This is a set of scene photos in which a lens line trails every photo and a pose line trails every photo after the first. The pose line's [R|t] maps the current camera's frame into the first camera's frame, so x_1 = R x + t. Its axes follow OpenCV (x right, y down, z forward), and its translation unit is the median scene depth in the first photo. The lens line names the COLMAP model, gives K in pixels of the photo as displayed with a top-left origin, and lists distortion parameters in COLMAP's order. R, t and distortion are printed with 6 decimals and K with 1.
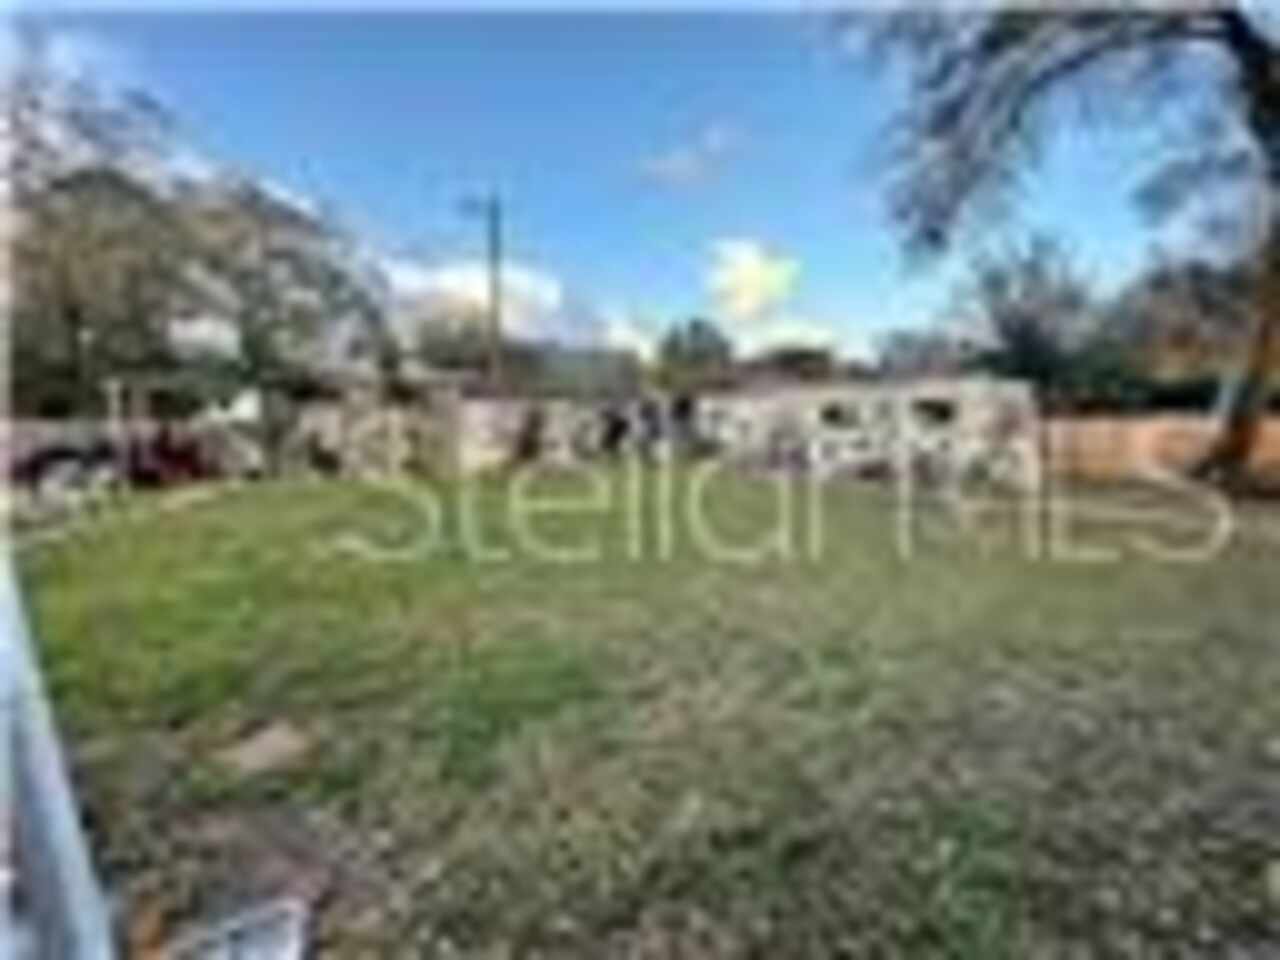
lens RADIAL K [[521.2, 0, 643.0], [0, 521.2, 474.3], [0, 0, 1]] dist [0.006474, -0.000916]
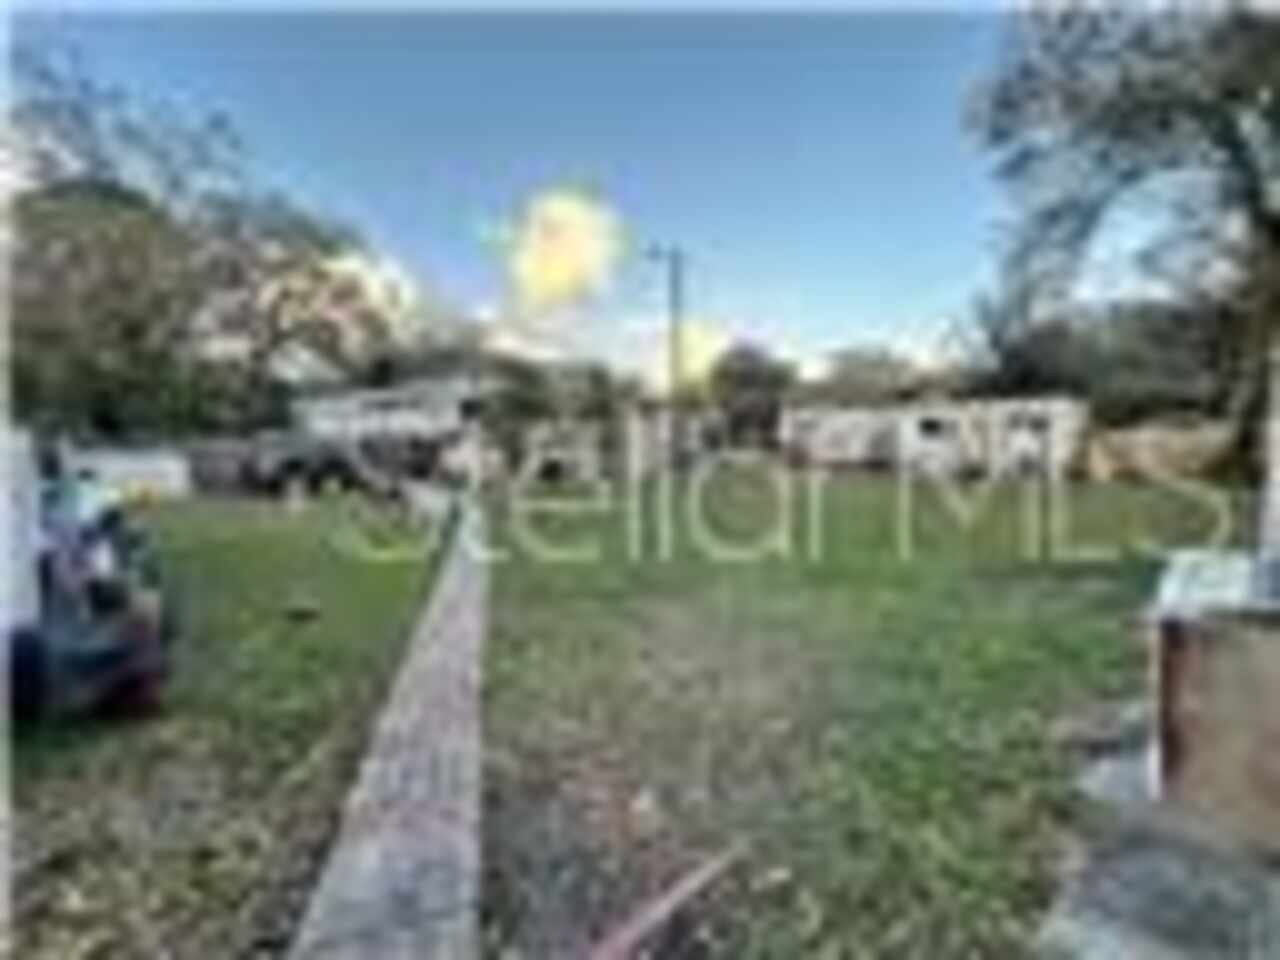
lens RADIAL K [[521.2, 0, 628.1], [0, 521.2, 483.5], [0, 0, 1]] dist [0.006474, -0.000916]
pose [[0.993434, -0.018595, 0.112884, -0.500614], [0.019091, 0.999812, -0.003308, 0.009795], [-0.112801, 0.005442, 0.993603, -0.154145]]
